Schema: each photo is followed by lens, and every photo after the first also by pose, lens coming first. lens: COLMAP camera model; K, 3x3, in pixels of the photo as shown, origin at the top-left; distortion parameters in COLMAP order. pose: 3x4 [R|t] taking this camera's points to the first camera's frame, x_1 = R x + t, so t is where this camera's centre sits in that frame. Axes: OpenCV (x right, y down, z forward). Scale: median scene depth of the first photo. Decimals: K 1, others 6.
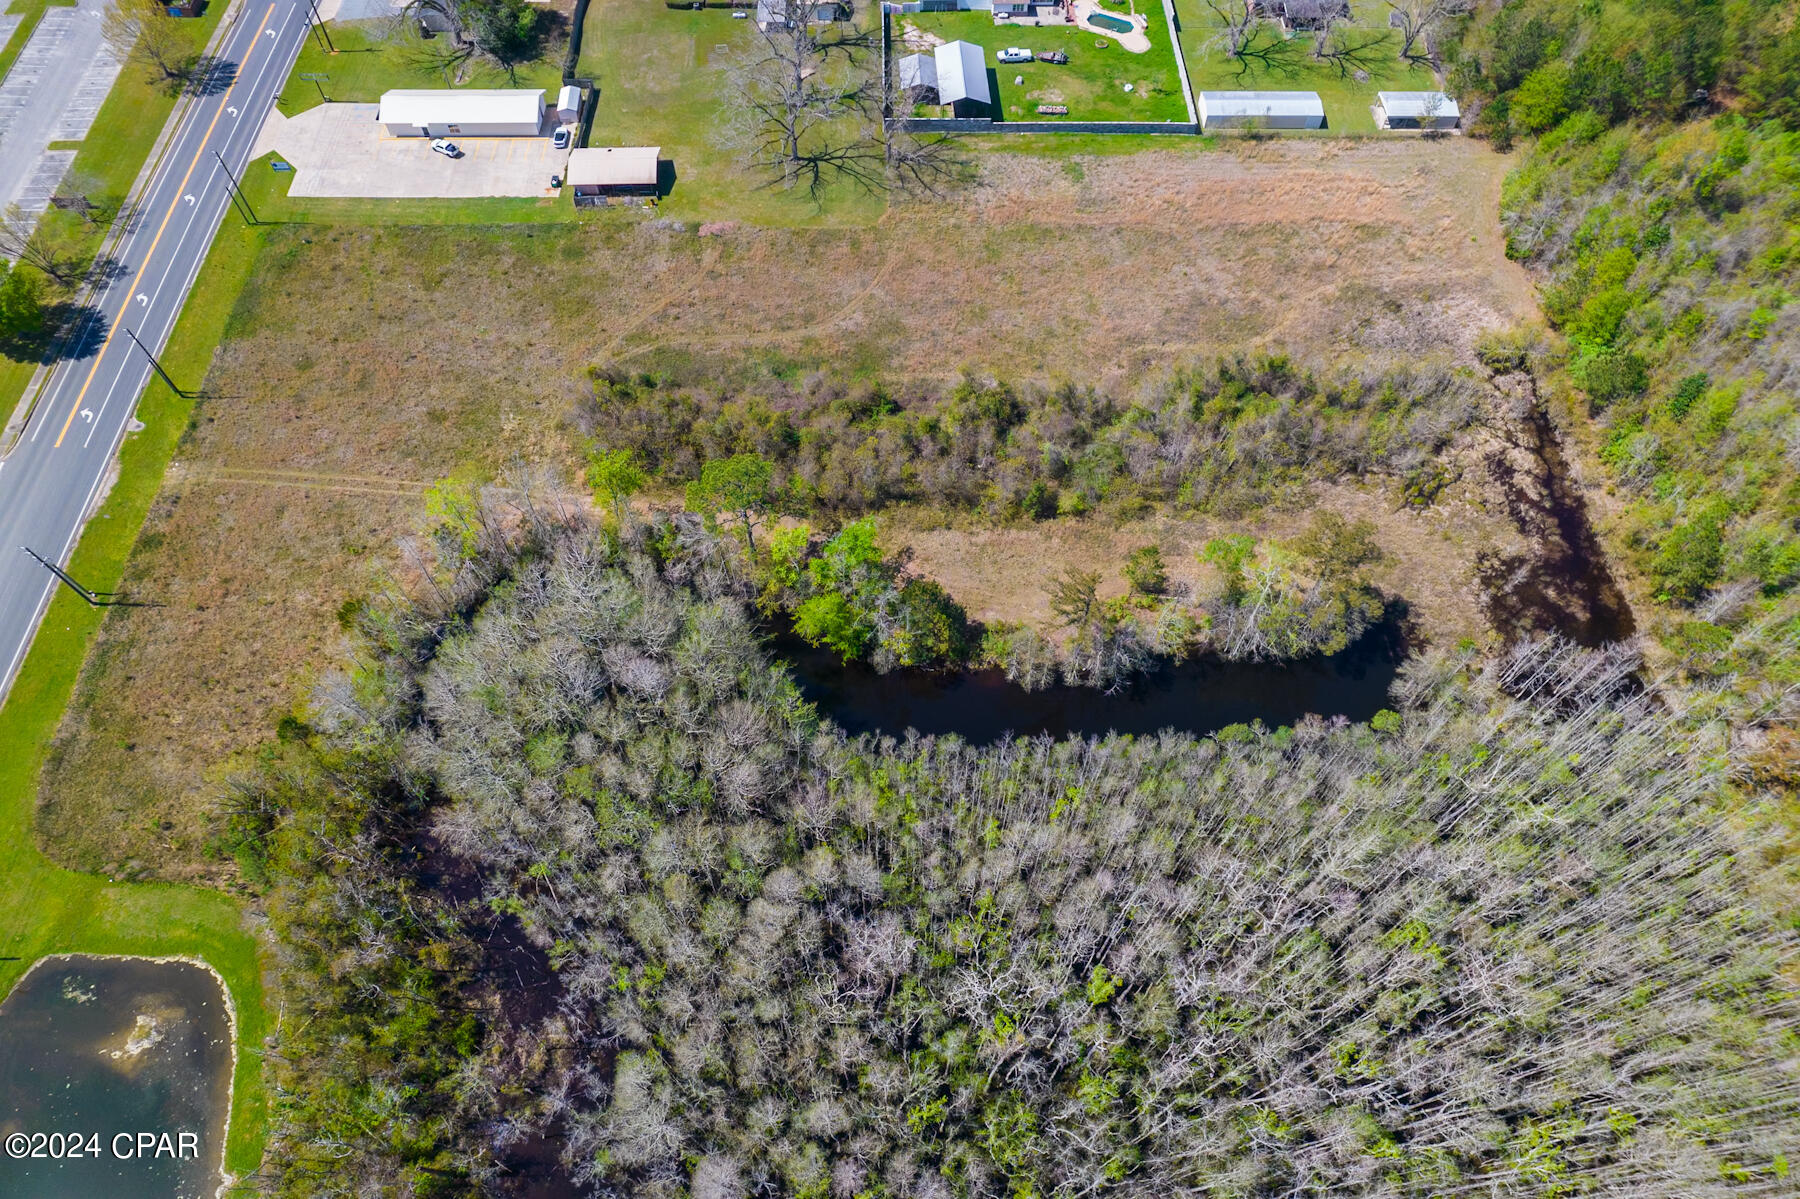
lens RADIAL K [[1148.6, 0, 903.9], [0, 1148.6, 609.3], [0, 0, 1]] dist [-0.069810, 0.062798]
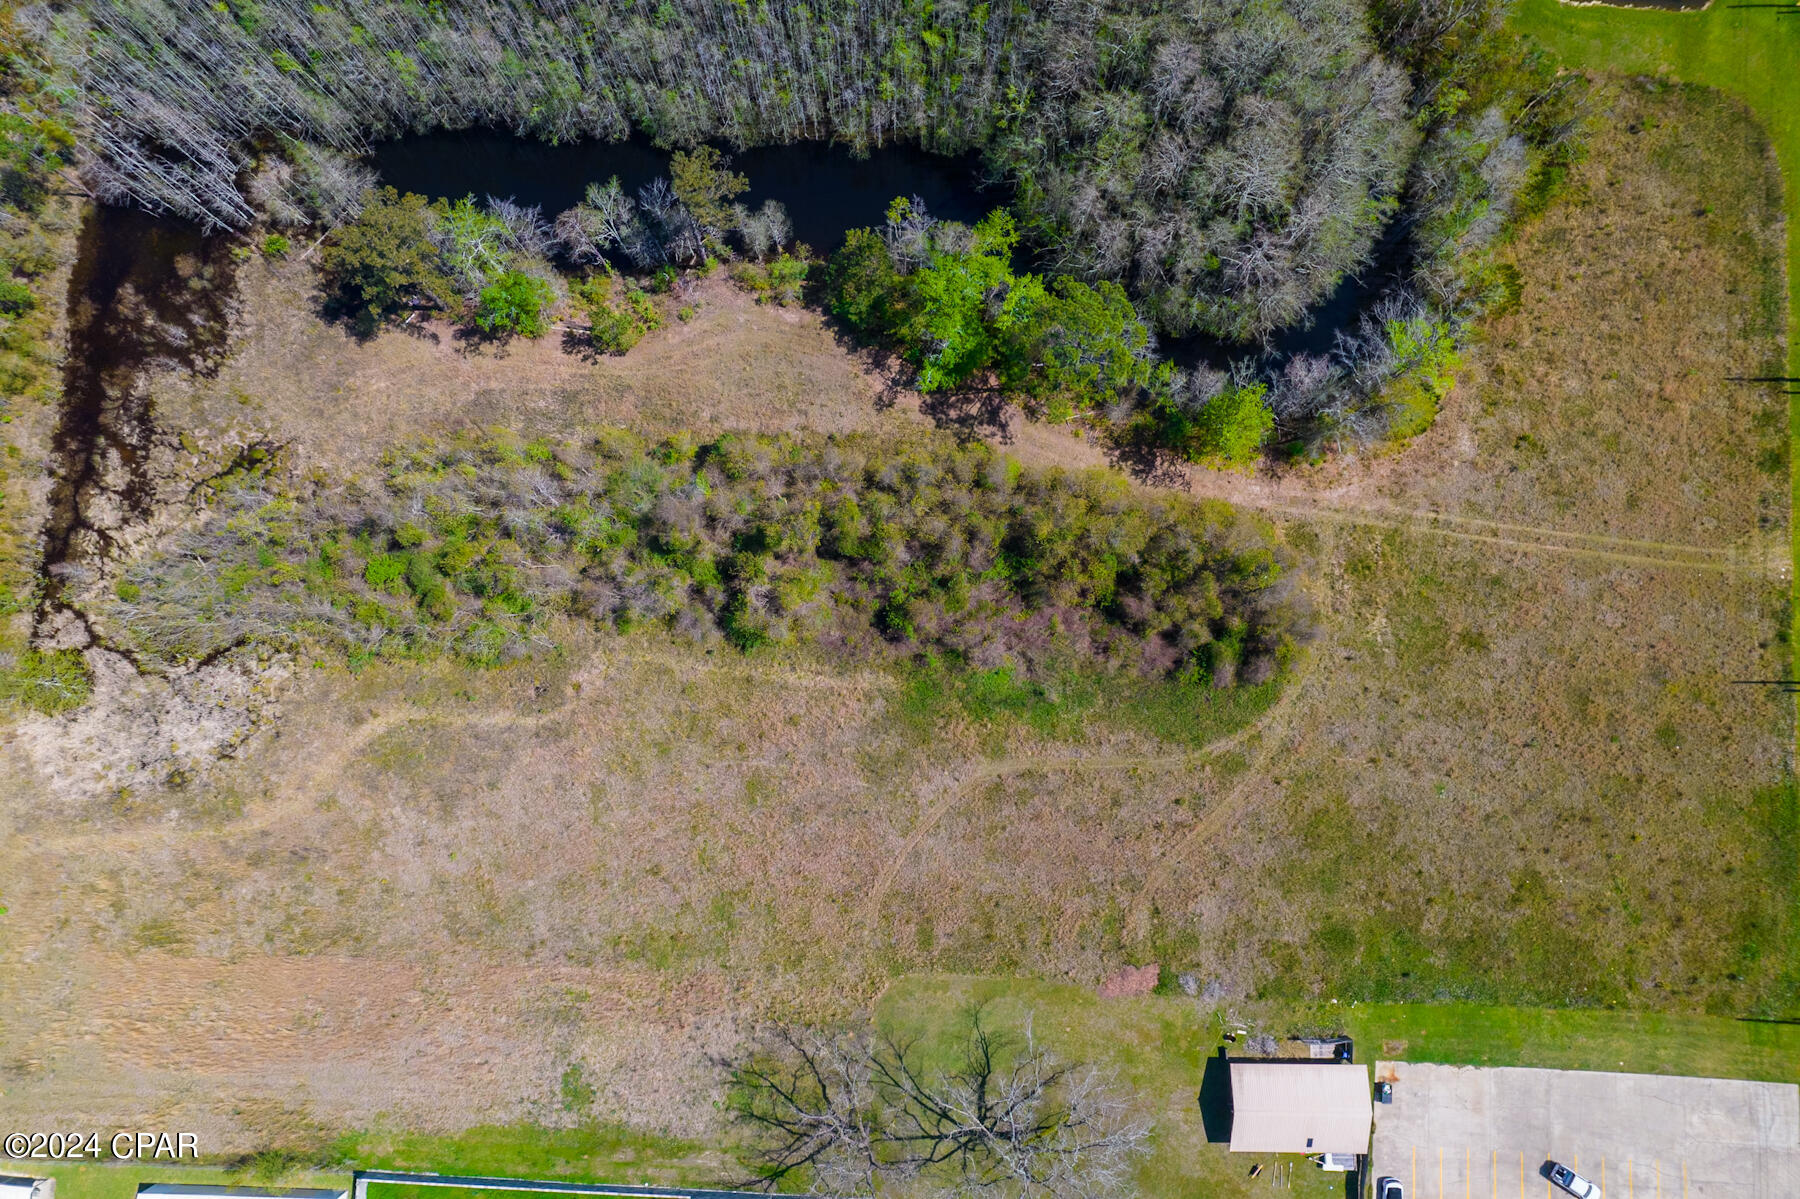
lens RADIAL K [[1148.6, 0, 903.9], [0, 1148.6, 609.3], [0, 0, 1]] dist [-0.069810, 0.062798]
pose [[-0.998178, -0.060214, -0.003790, -0.016936], [0.045967, -0.799687, 0.598655, -0.620728], [-0.039078, 0.597390, 0.800998, 0.372749]]
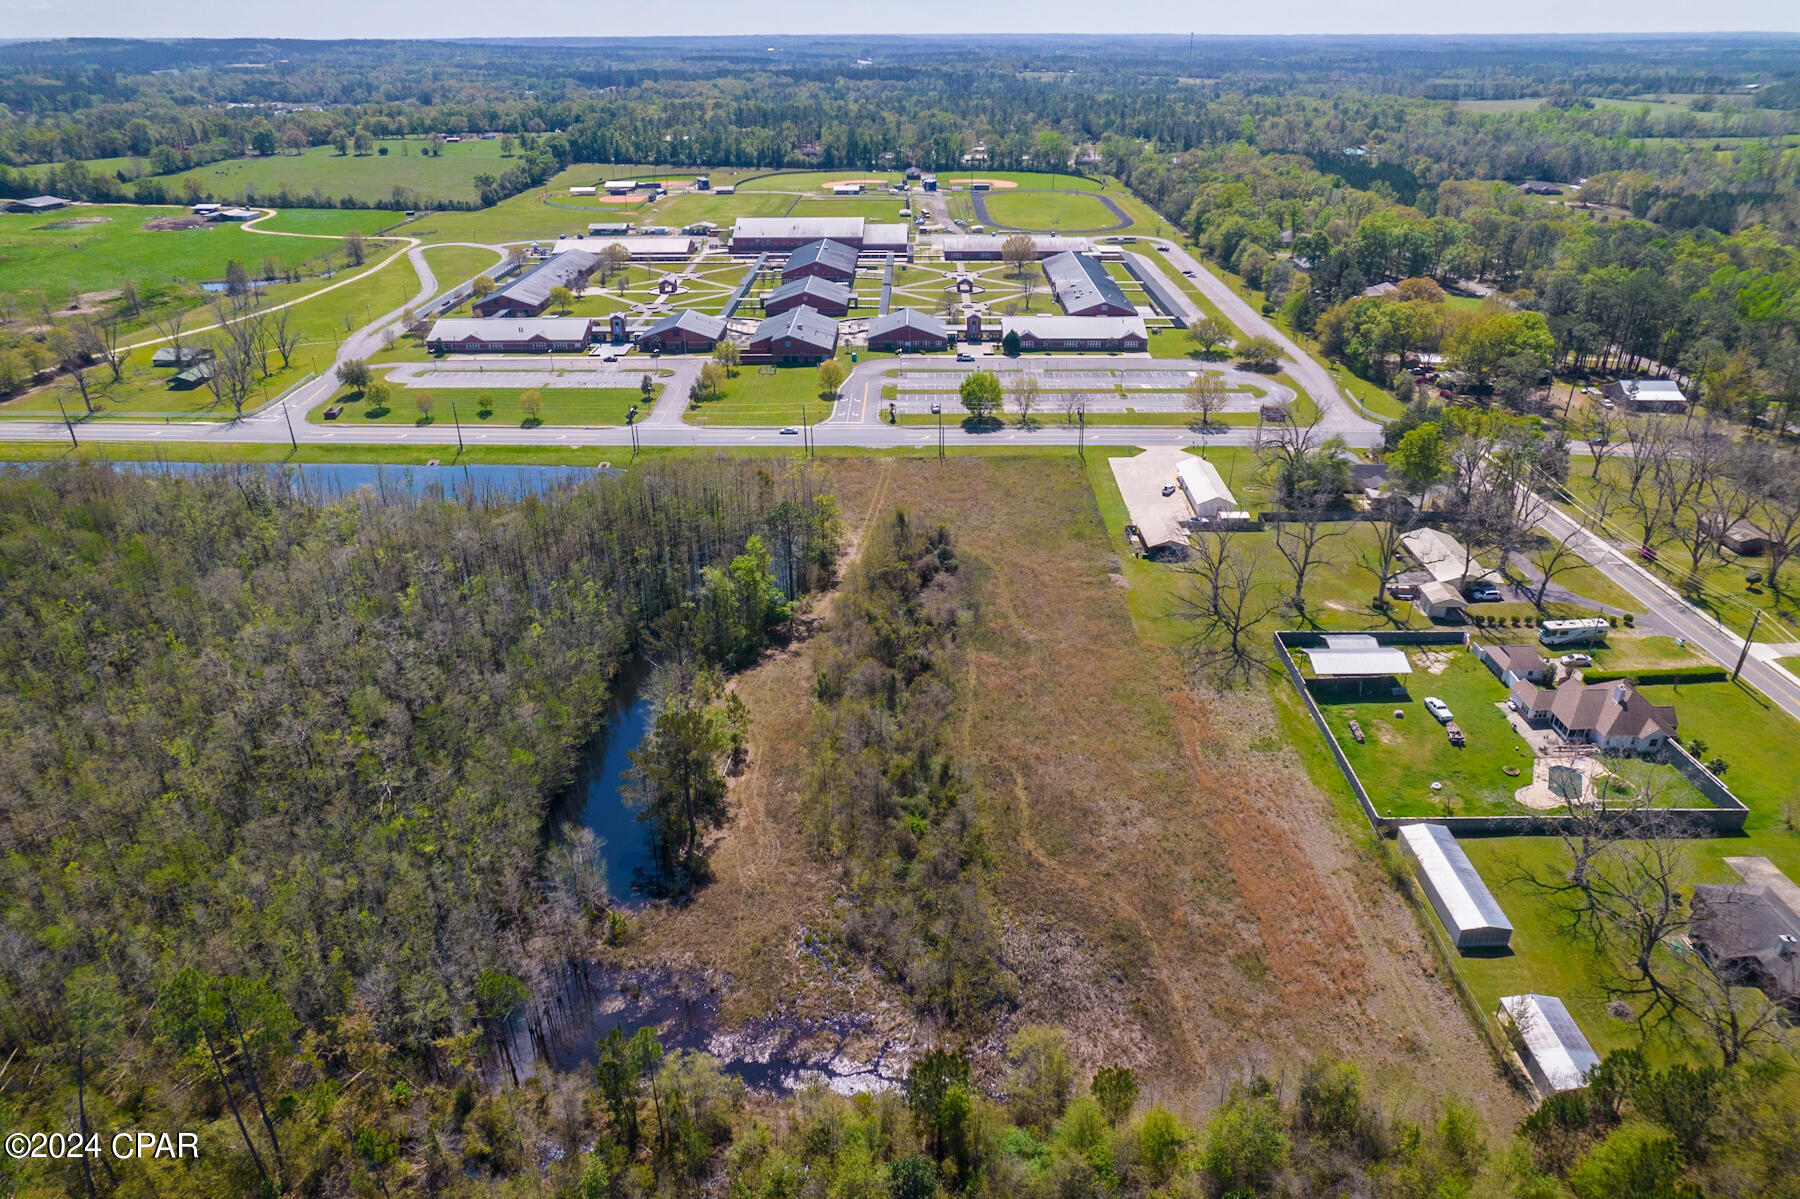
lens RADIAL K [[1148.6, 0, 903.9], [0, 1148.6, 609.3], [0, 0, 1]] dist [-0.069810, 0.062798]
pose [[-0.029773, 0.445702, -0.894686, 1.081453], [-0.855500, 0.451552, 0.253417, -0.479346], [0.516946, 0.772949, 0.367854, 0.480062]]
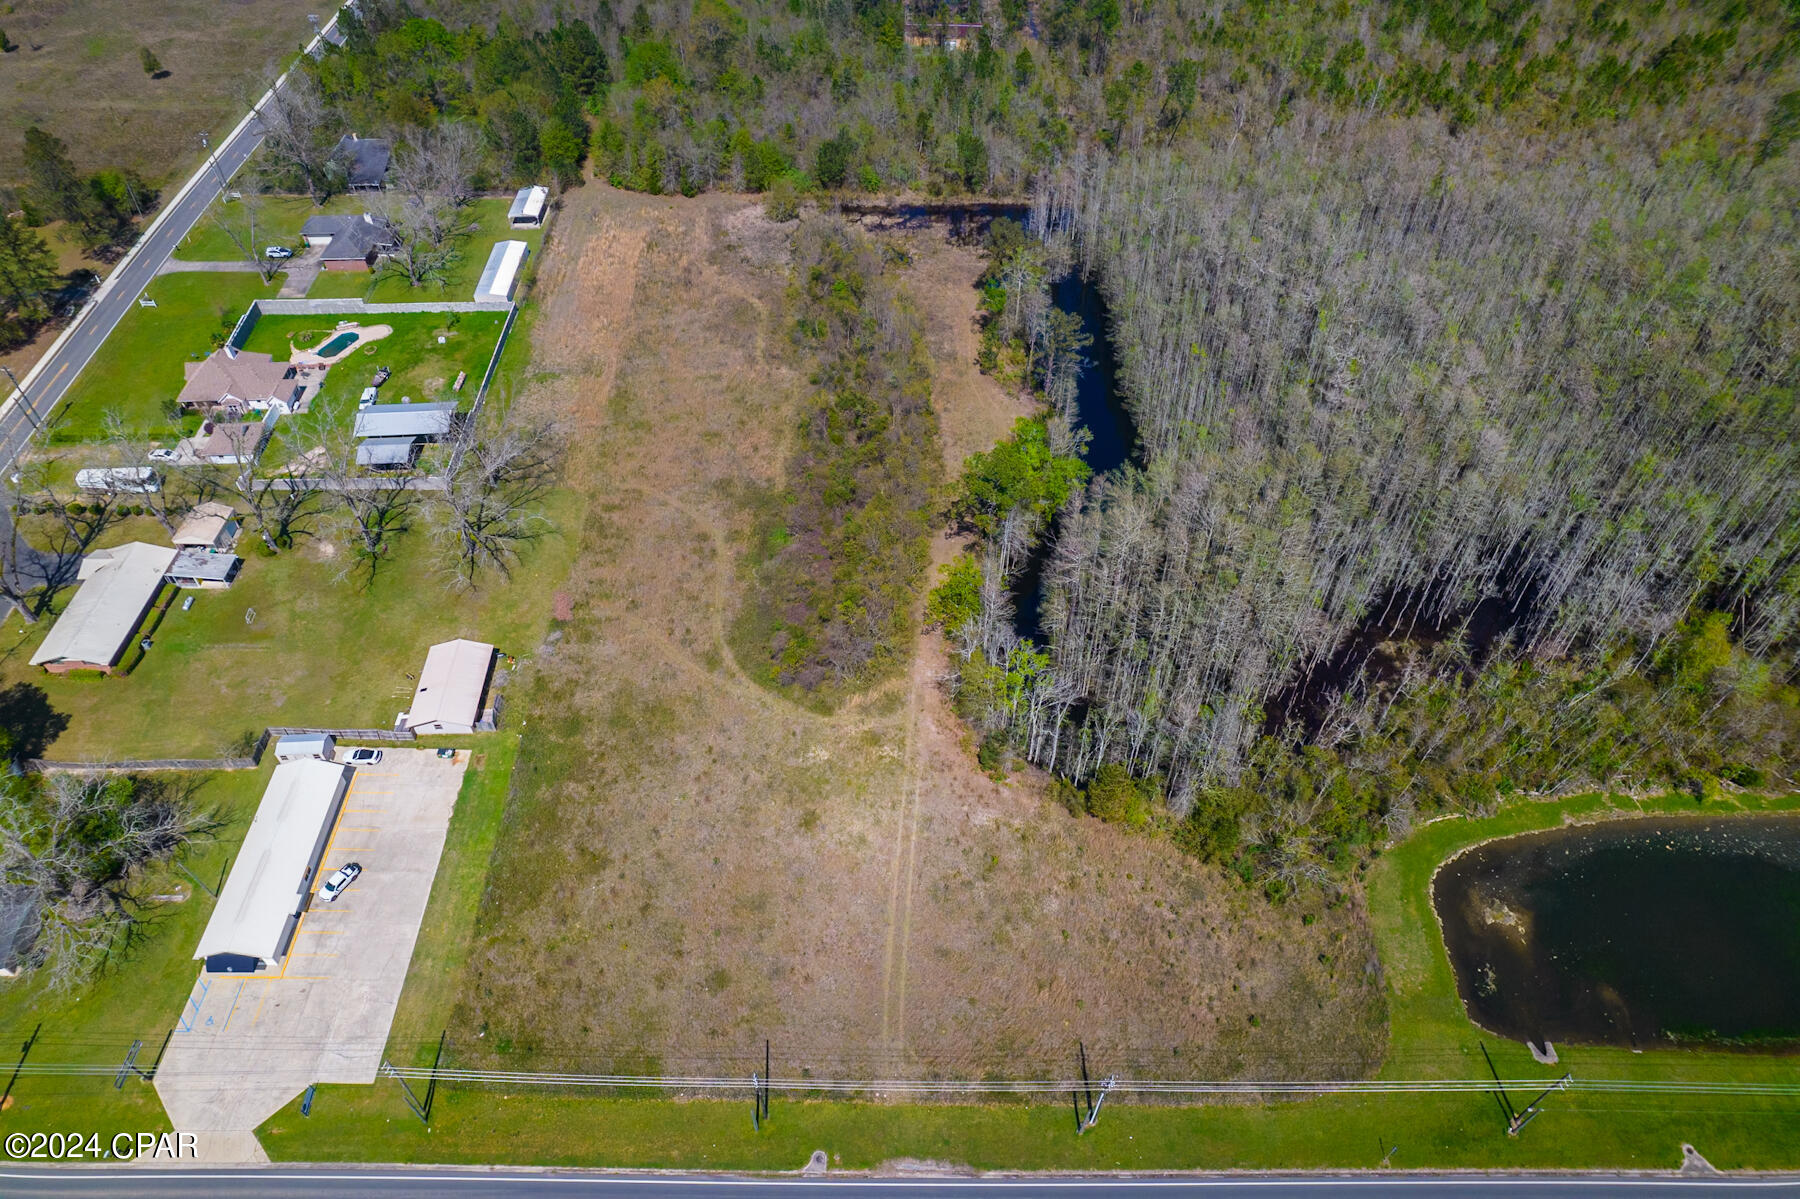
lens RADIAL K [[1148.6, 0, 903.9], [0, 1148.6, 609.3], [0, 0, 1]] dist [-0.069810, 0.062798]
pose [[-0.005671, -0.740282, 0.672272, -0.873087], [0.857040, 0.342781, 0.384687, -0.497760], [-0.515219, 0.578346, 0.632507, 0.289617]]
